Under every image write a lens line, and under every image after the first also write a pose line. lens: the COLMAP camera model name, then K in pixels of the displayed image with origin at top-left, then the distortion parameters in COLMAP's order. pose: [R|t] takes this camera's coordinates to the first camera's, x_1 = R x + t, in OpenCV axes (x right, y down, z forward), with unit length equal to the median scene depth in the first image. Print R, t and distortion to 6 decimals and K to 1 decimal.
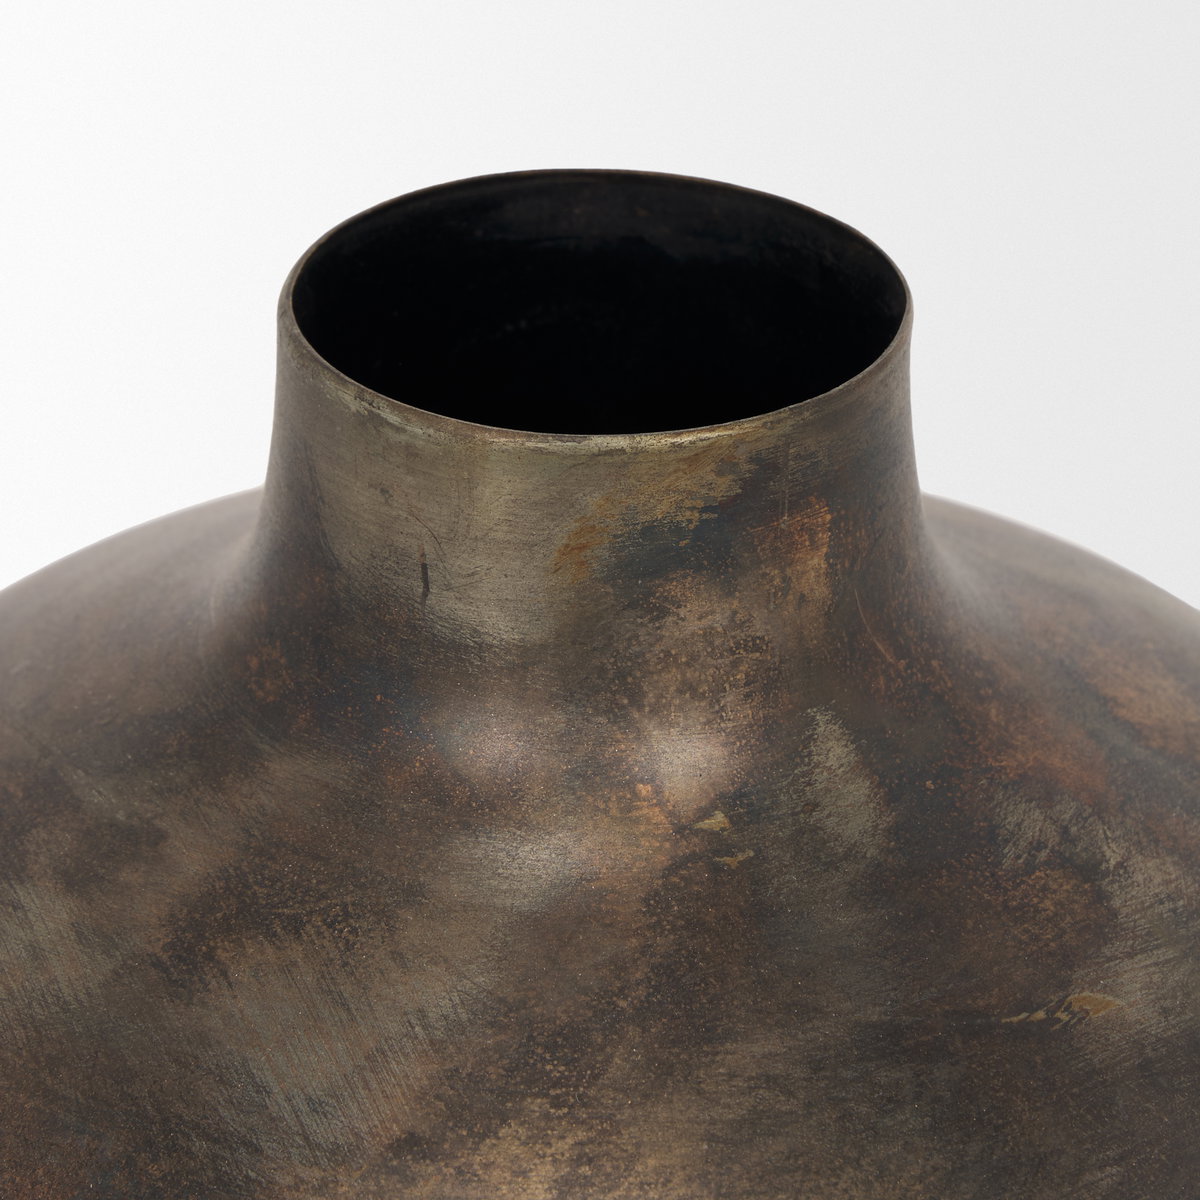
lens RADIAL K [[6645.5, 0, 600.4], [0, 6645.5, 597.6], [0, 0, 1]] dist [-0.048296, 0.000000]
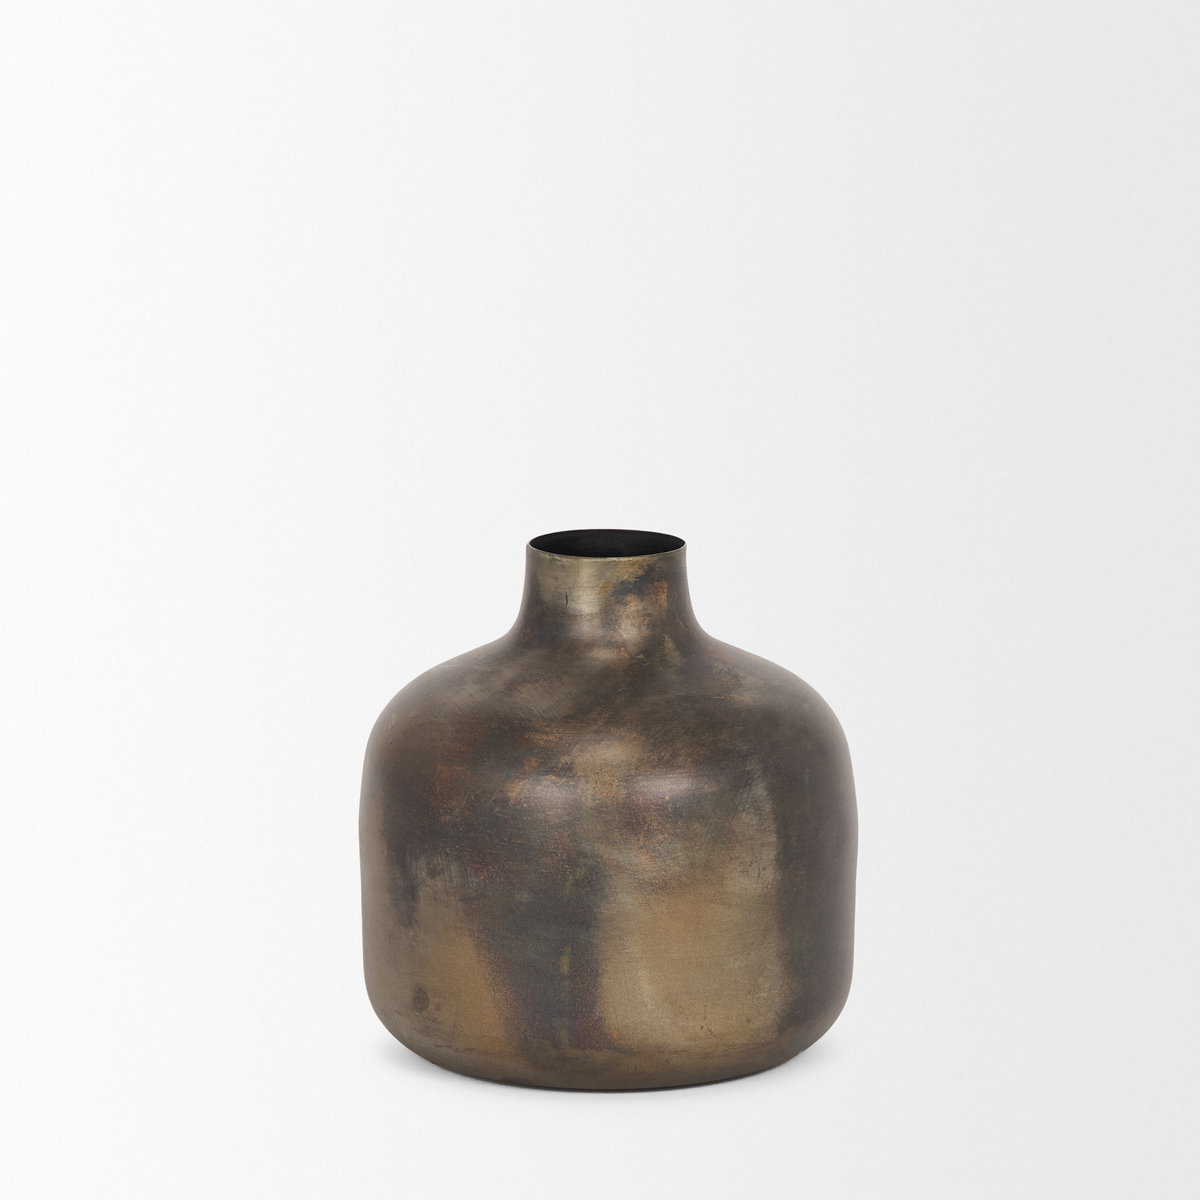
lens RADIAL K [[6645.5, 0, 597.7], [0, 6645.5, 598.8], [0, 0, 1]] dist [-0.048296, 0.000000]
pose [[0.999502, -0.018587, 0.025502, -0.110359], [0.025250, 0.955780, -0.292995, 1.177321], [-0.018928, 0.293493, 0.955774, -2.846980]]
